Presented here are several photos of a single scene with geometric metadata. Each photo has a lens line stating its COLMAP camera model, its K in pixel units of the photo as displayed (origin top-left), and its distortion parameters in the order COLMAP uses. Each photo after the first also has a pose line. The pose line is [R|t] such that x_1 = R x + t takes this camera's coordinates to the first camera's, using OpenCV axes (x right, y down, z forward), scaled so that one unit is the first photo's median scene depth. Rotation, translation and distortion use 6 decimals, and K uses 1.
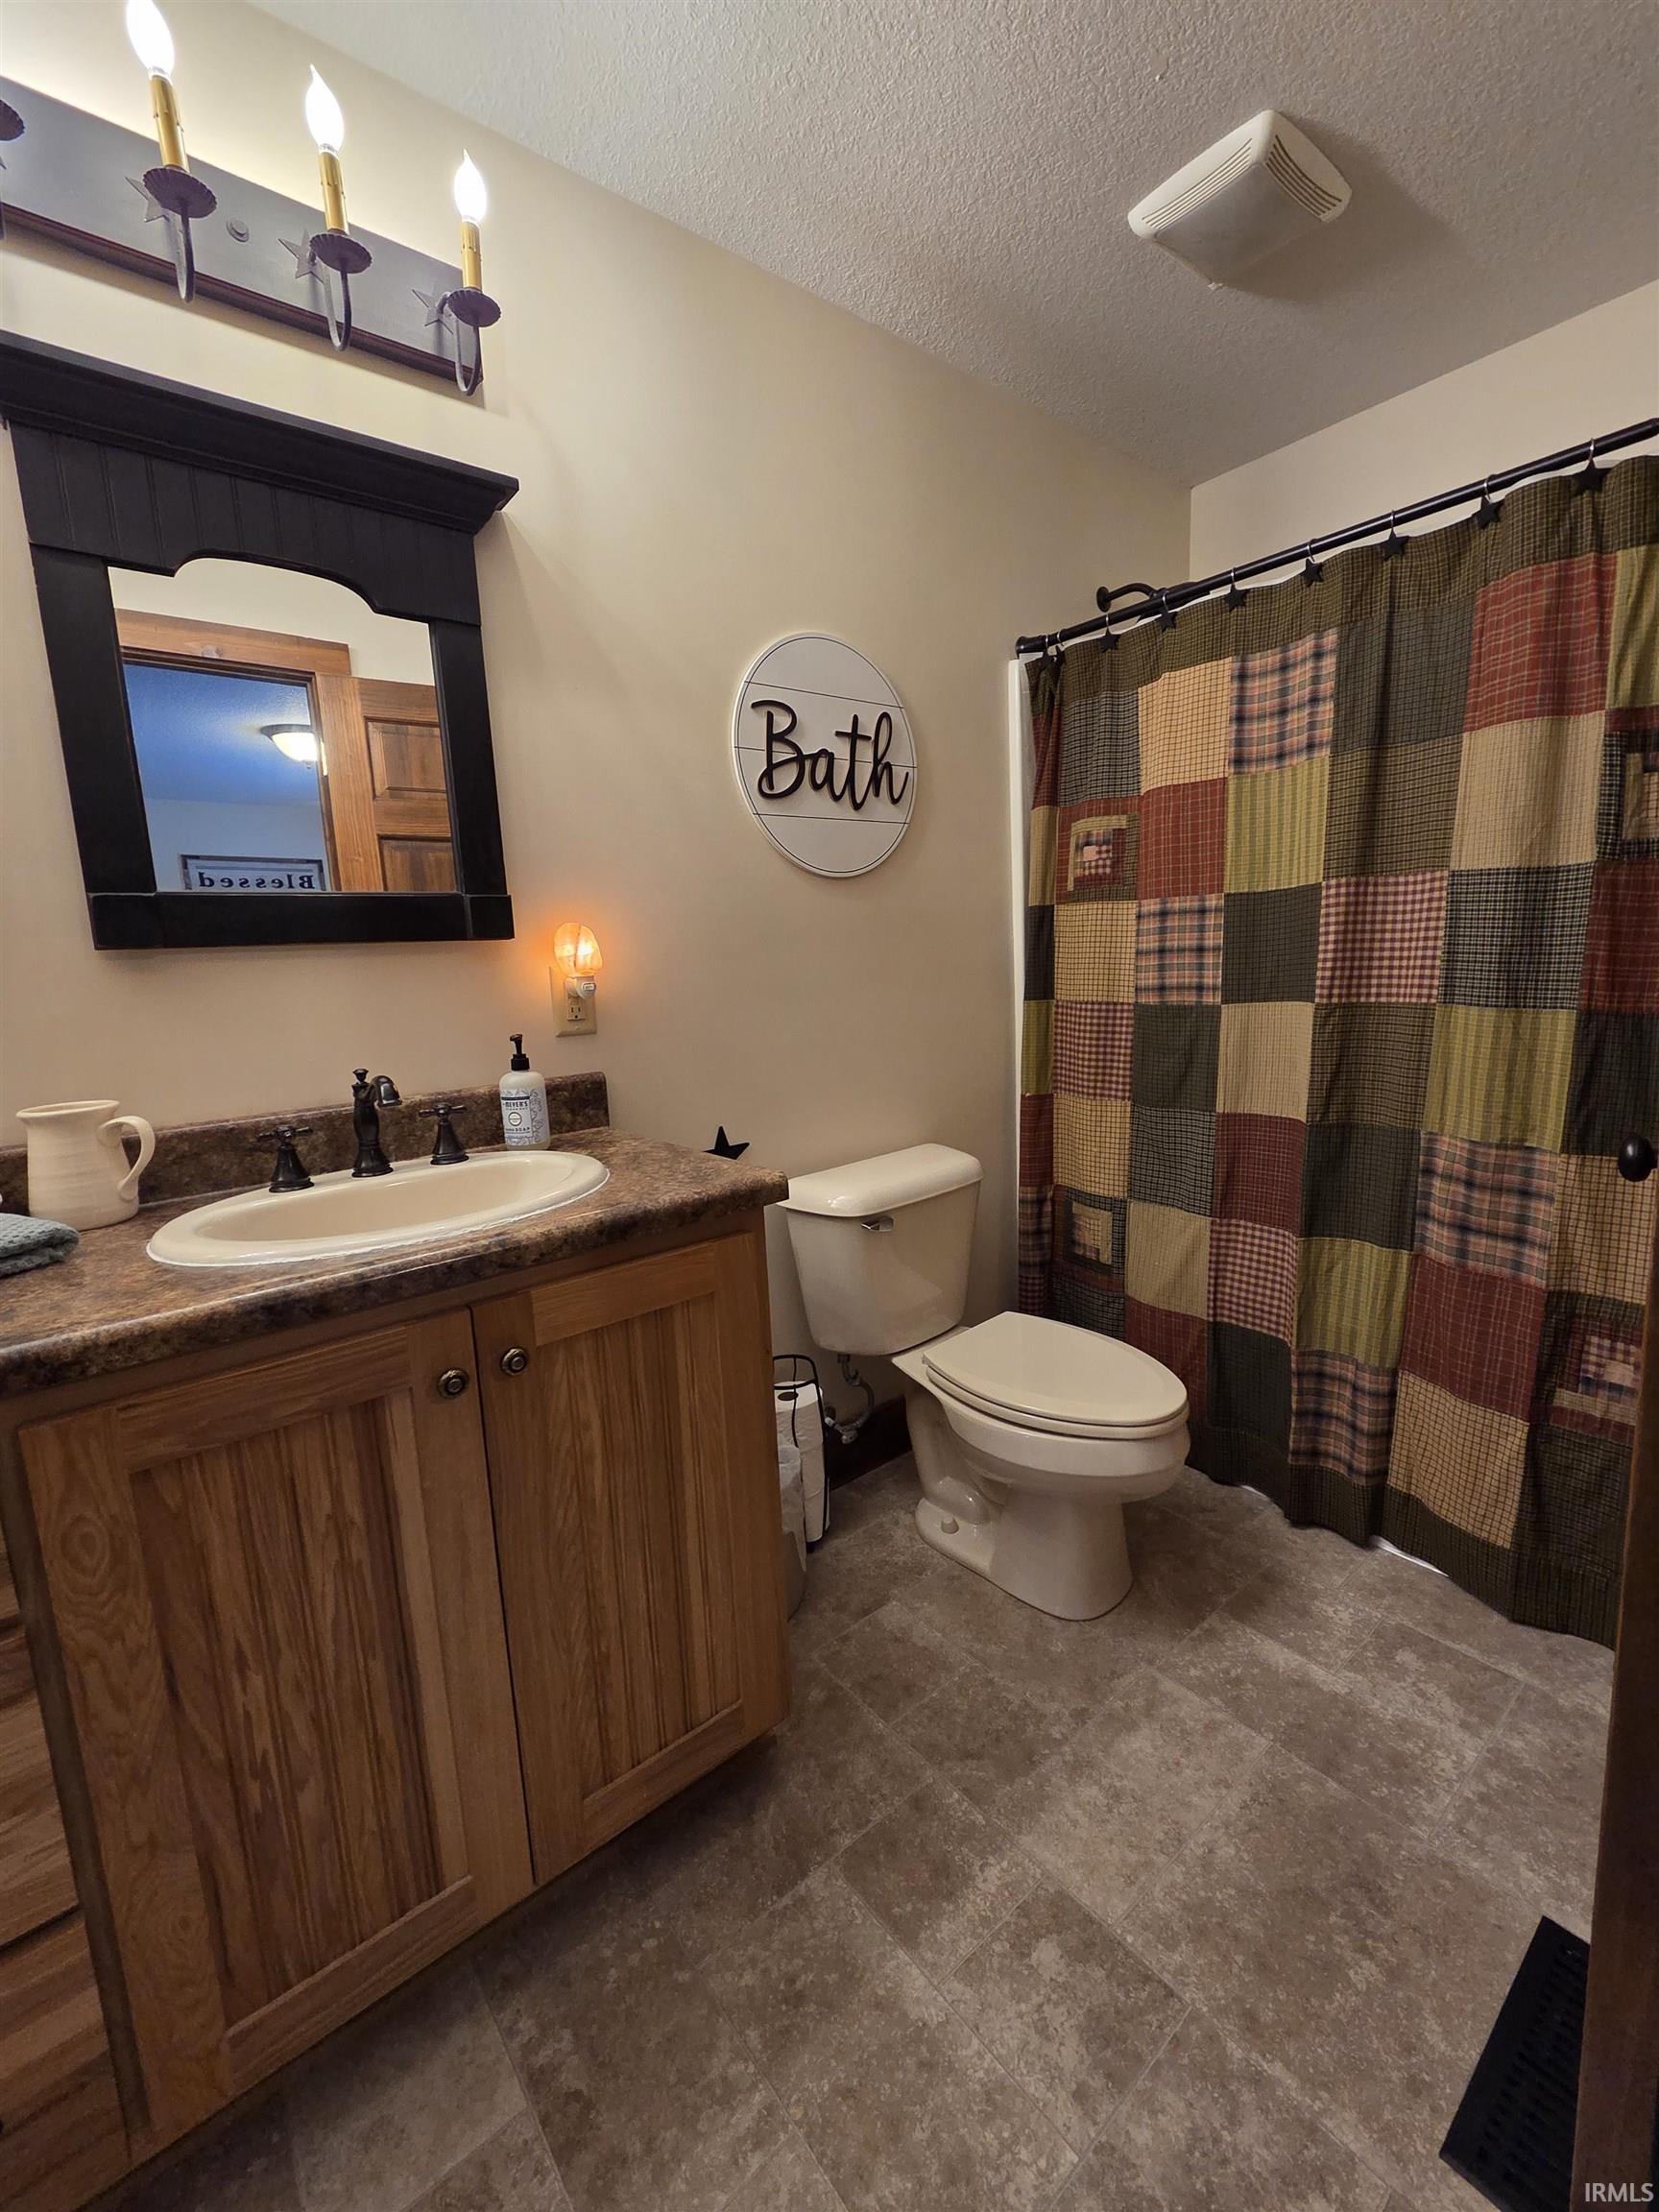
lens RADIAL K [[910.0, 0, 825.5], [0, 910.0, 1098.5], [0, 0, 1]] dist [0.002703, -0.000939]
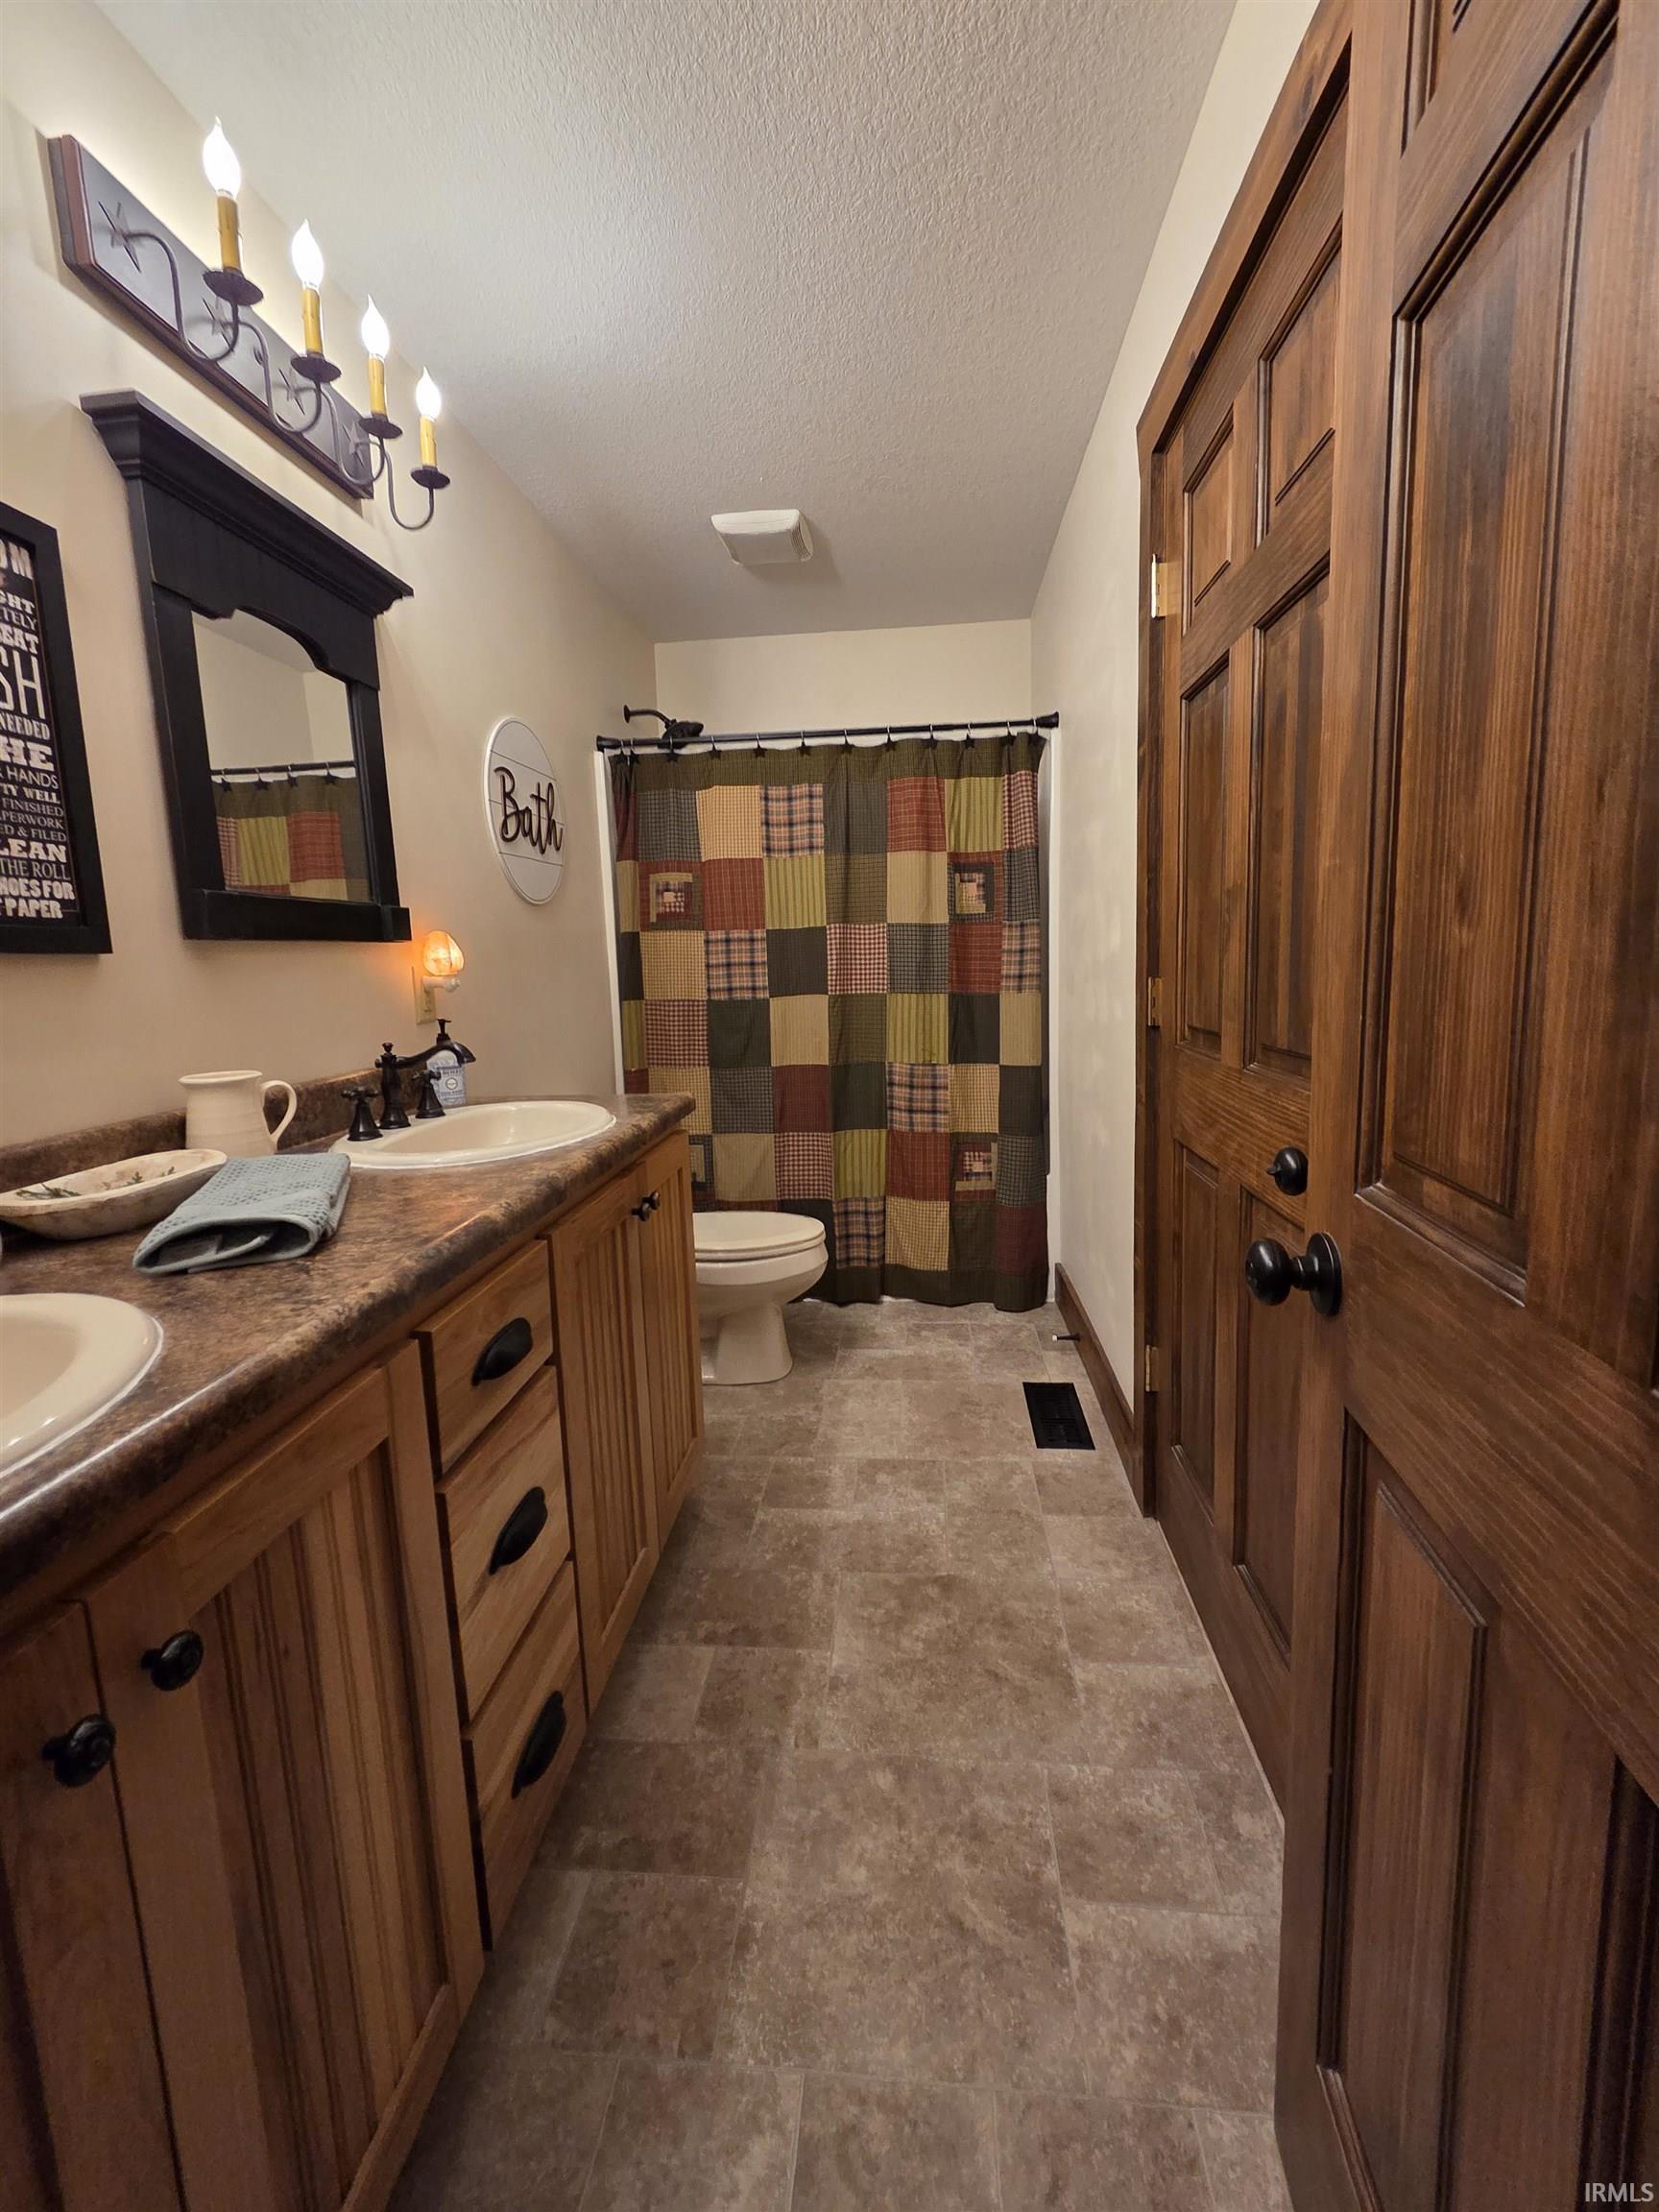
lens RADIAL K [[910.0, 0, 815.8], [0, 910.0, 1086.8], [0, 0, 1]] dist [0.002703, -0.000939]
pose [[0.712976, -0.077826, 0.696856, -0.759847], [0.108512, 0.994095, 0.000001, 0.071921], [-0.692741, 0.075617, 0.717211, -0.228709]]
